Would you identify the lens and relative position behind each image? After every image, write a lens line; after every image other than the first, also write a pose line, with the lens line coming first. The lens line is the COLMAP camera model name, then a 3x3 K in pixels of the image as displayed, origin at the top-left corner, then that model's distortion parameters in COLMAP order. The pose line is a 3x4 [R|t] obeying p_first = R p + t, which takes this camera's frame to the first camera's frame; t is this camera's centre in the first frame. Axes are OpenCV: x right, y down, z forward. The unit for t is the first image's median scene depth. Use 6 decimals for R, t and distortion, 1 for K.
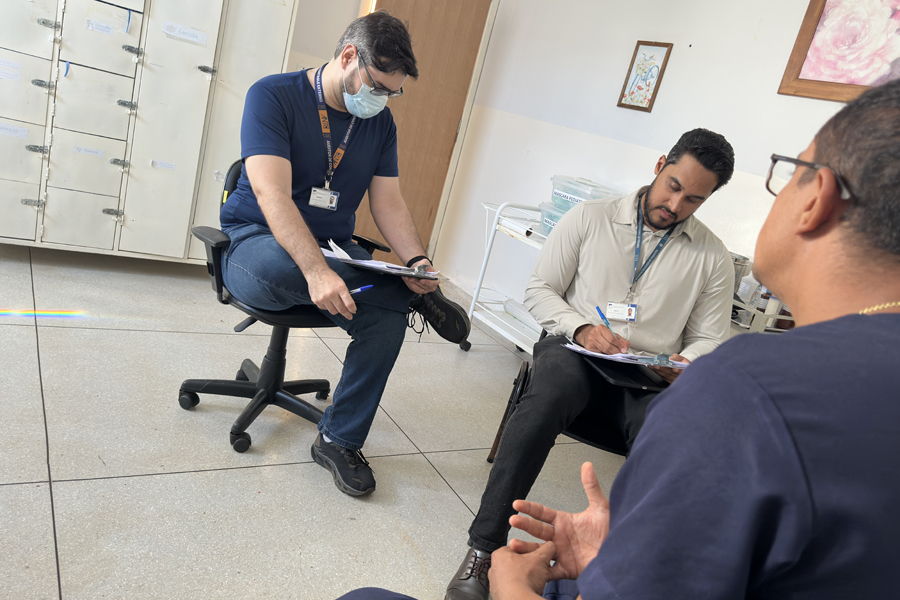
lens RADIAL K [[666.6, 0, 450.8], [0, 666.6, 303.1], [0, 0, 1]] dist [-0.003536, -0.009132]
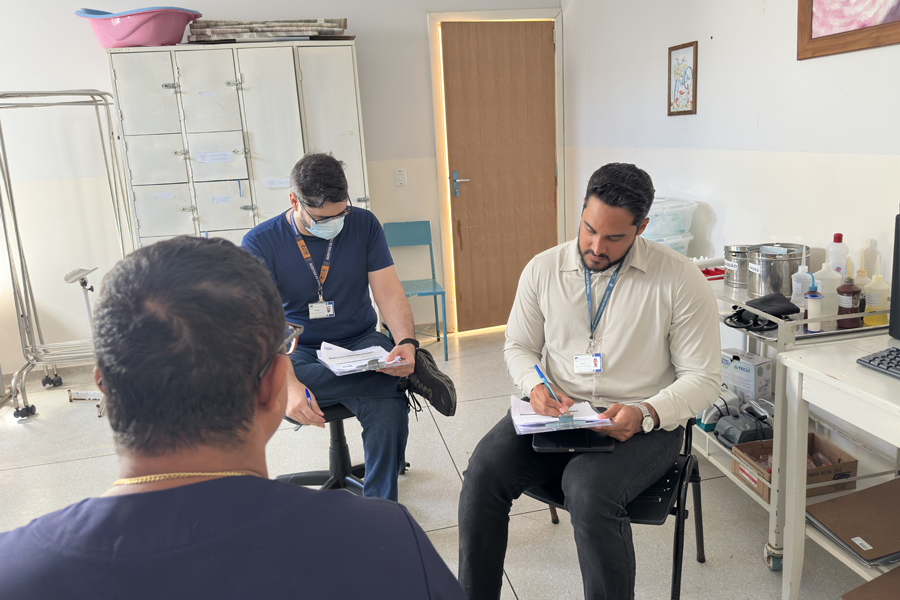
lens RADIAL K [[623.4, 0, 450.0], [0, 623.4, 242.2], [0, 0, 1]] dist [0.013474, -0.003005]
pose [[0.889338, -0.251484, -0.381881, 0.460695], [0.198141, 0.964639, -0.173816, -0.036440], [0.412089, 0.078915, 0.907720, 0.088044]]
